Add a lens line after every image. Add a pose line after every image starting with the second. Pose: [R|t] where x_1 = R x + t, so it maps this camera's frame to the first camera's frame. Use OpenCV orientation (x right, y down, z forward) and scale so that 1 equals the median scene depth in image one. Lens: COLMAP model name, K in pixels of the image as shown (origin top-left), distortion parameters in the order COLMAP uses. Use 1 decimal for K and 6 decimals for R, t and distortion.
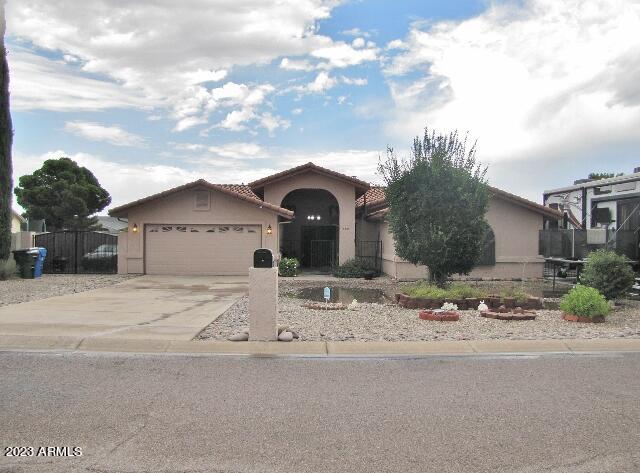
lens RADIAL K [[534.0, 0, 320.3], [0, 534.0, 236.5], [0, 0, 1]] dist [-0.171116, 0.138438]
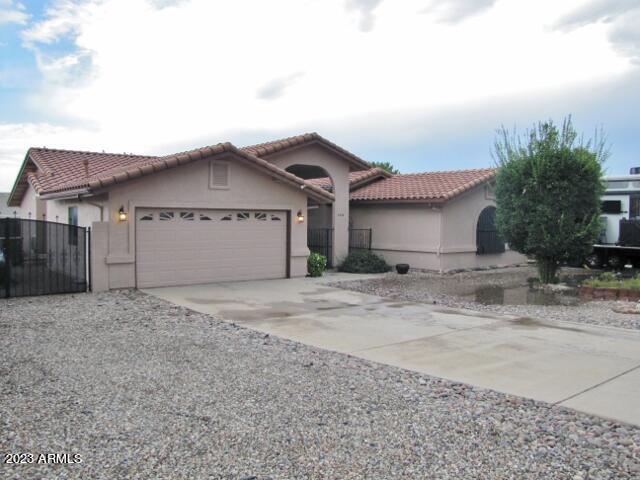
lens RADIAL K [[534.0, 0, 319.8], [0, 534.0, 240.9], [0, 0, 1]] dist [-0.171116, 0.138438]
pose [[0.803557, -0.024299, 0.594732, -0.522776], [-0.000154, 0.999158, 0.041030, -0.009644], [-0.595228, -0.033062, 0.802876, 0.370565]]
